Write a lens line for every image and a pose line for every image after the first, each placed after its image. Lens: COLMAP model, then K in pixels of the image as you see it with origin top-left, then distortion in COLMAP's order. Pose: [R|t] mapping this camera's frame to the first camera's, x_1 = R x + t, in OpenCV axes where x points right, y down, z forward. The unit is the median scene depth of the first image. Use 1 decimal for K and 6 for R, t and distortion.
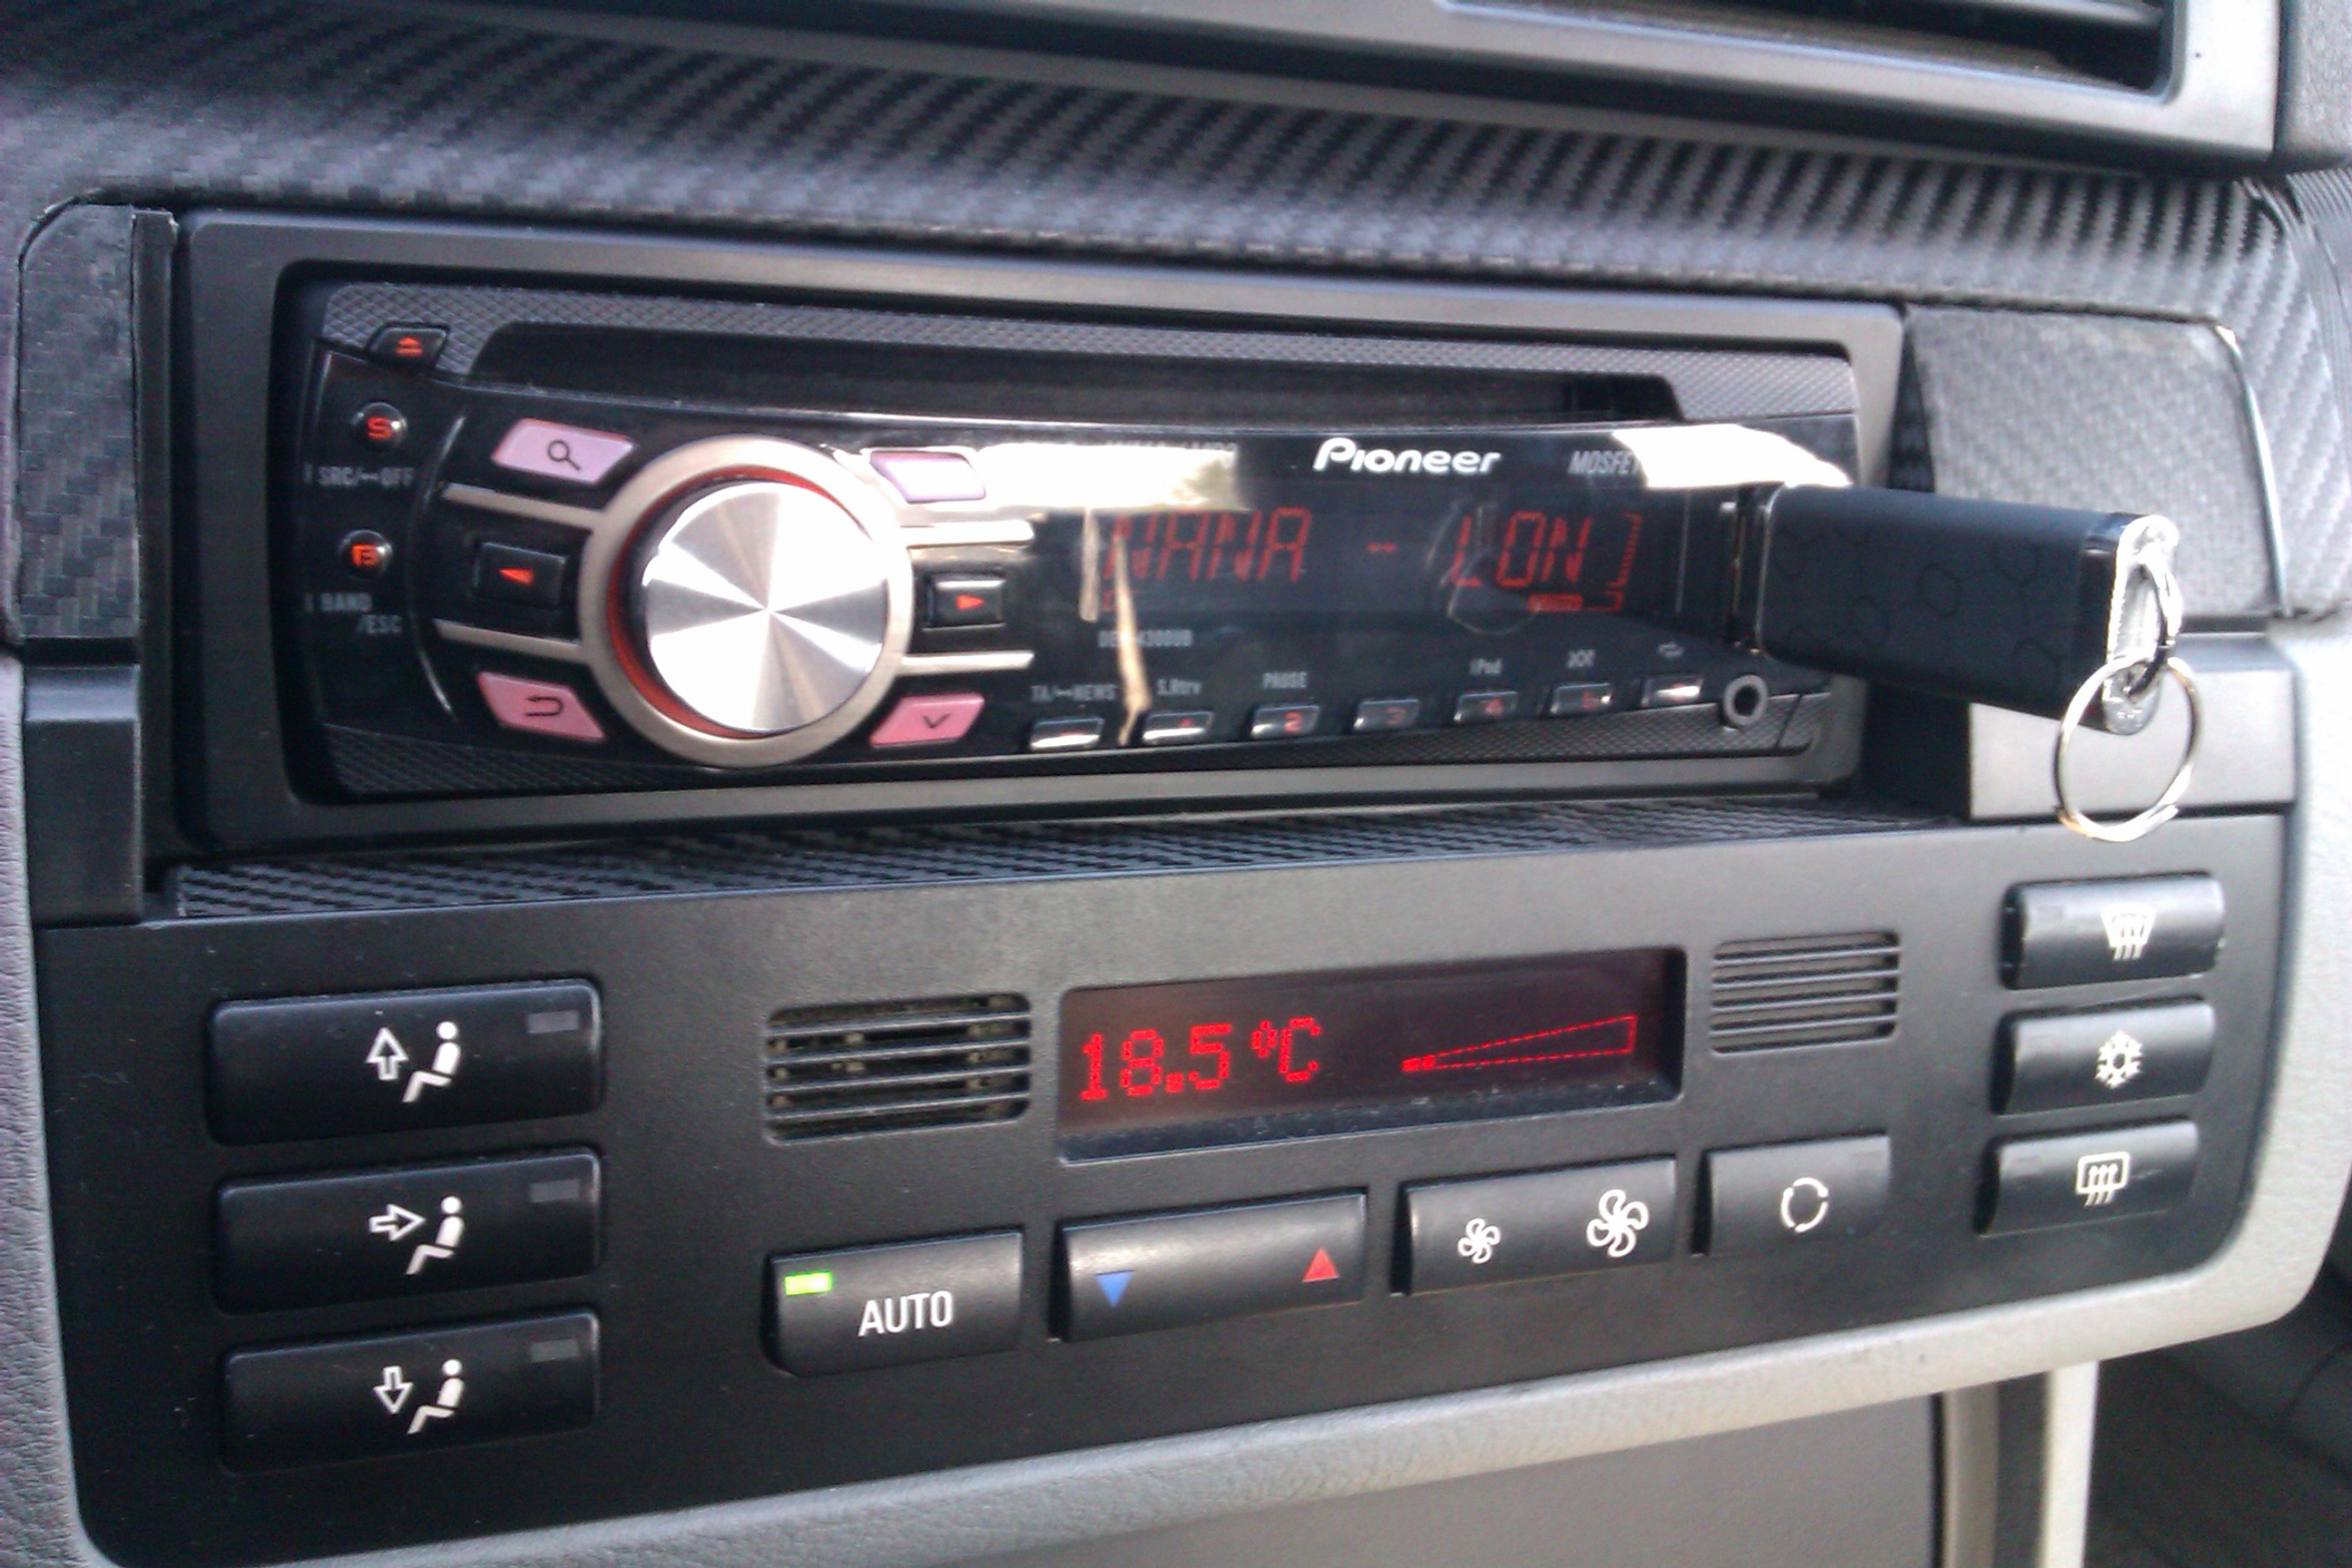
lens RADIAL K [[2345.0, 0, 1176.2], [0, 2345.0, 738.1], [0, 0, 1]] dist [0.088478, -0.448845]
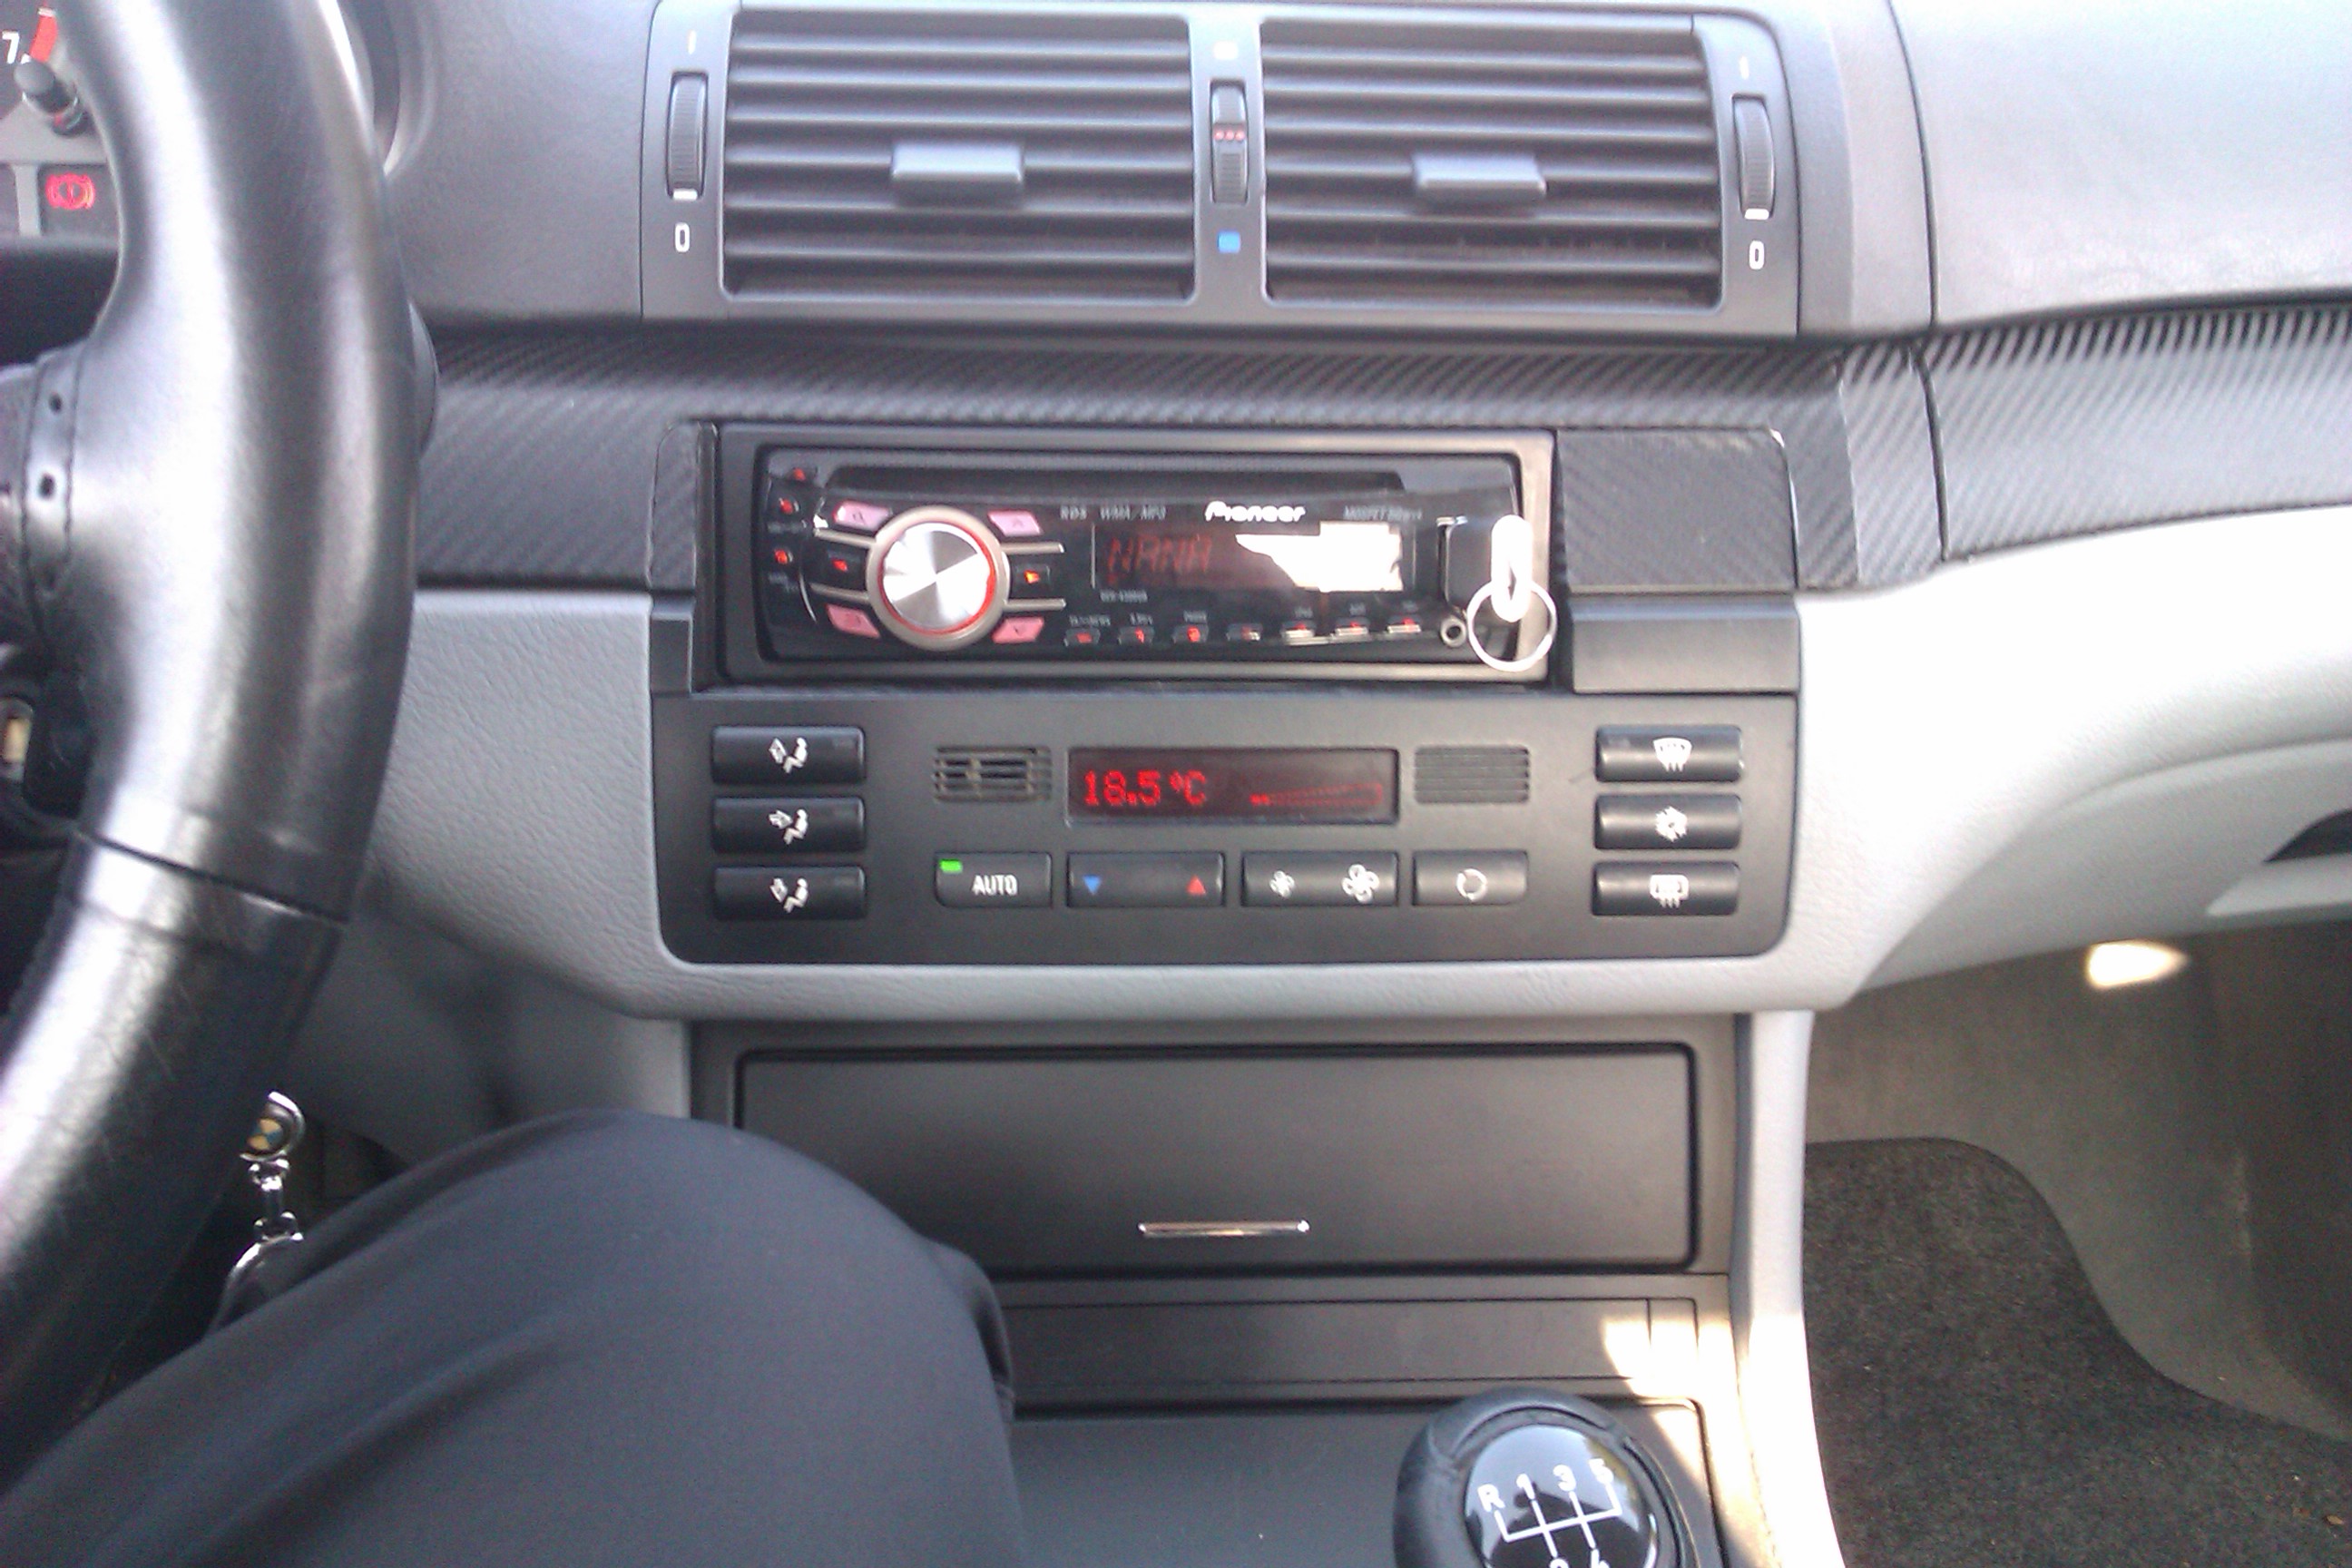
lens RADIAL K [[2345.0, 0, 1176.2], [0, 2345.0, 738.1], [0, 0, 1]] dist [0.088478, -0.448845]
pose [[0.940073, -0.012445, -0.340745, 0.807712], [-0.020600, 0.995435, -0.093187, 0.303260], [0.340350, 0.094622, 0.935526, -1.060608]]
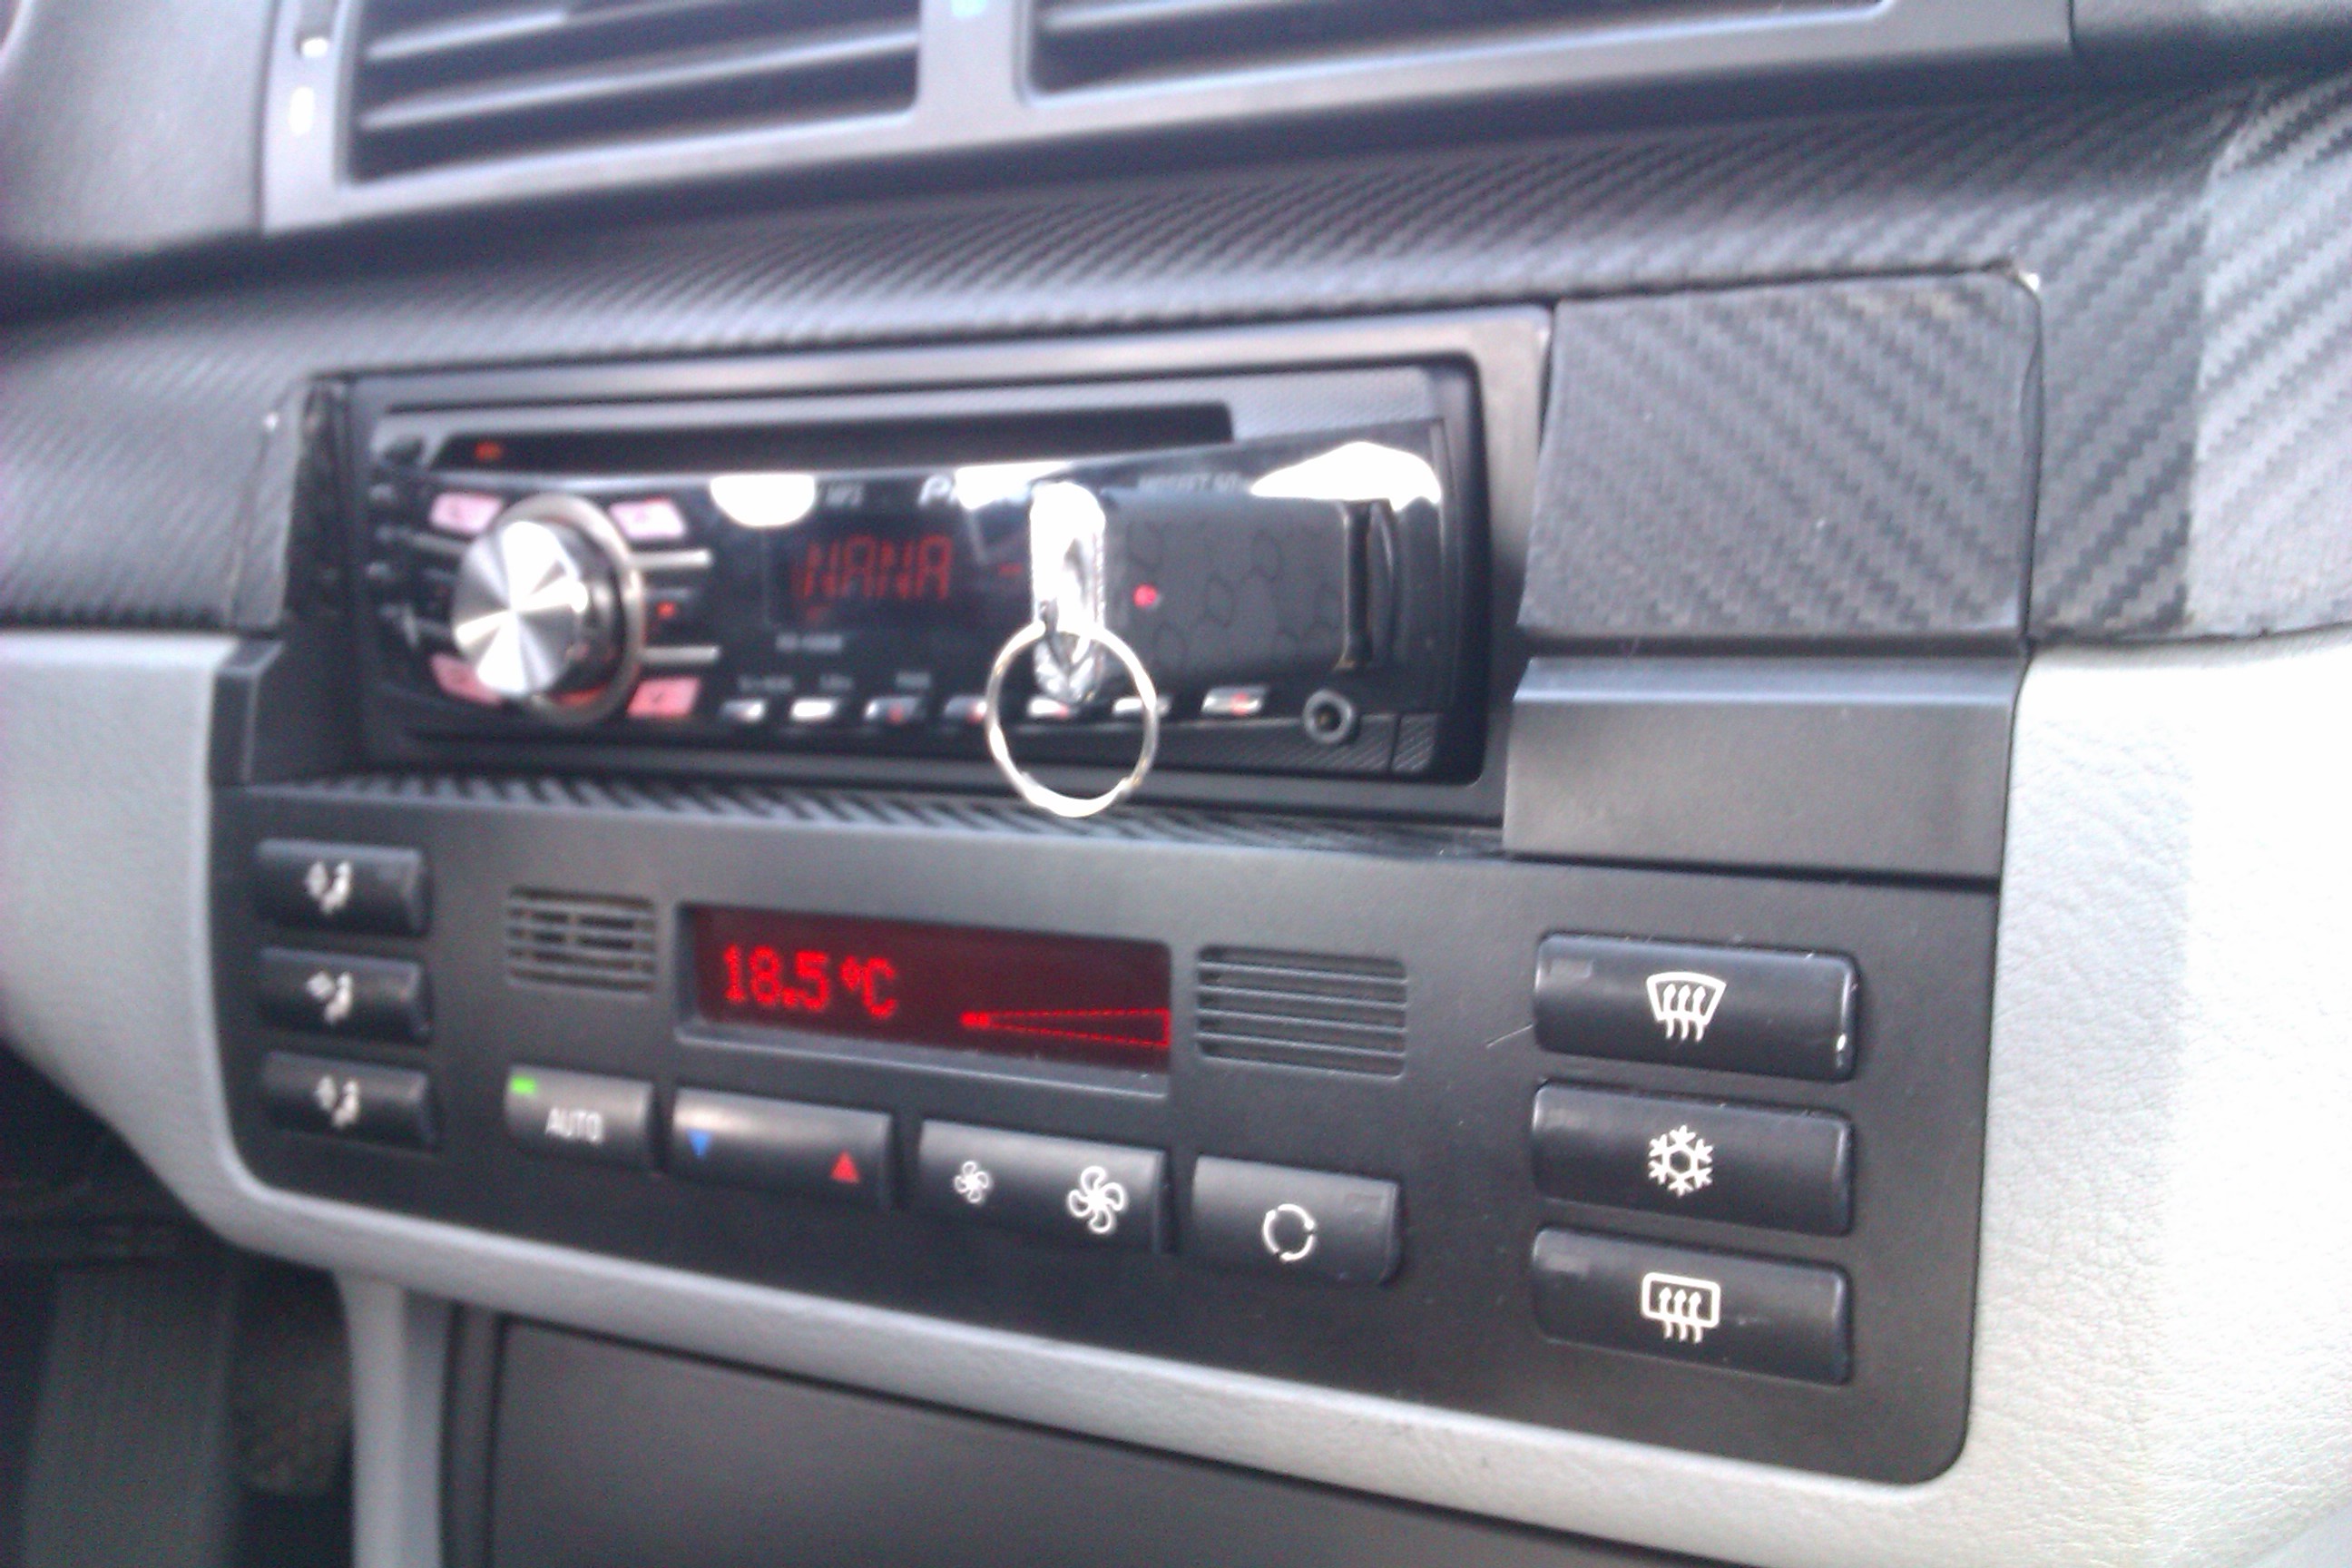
lens RADIAL K [[2345.0, 0, 1176.2], [0, 2345.0, 738.1], [0, 0, 1]] dist [0.088478, -0.448845]
pose [[0.608165, 0.015599, -0.793657, 1.152103], [-0.091390, 0.994535, -0.050484, 0.056384], [0.788532, 0.103235, 0.606267, 0.409122]]
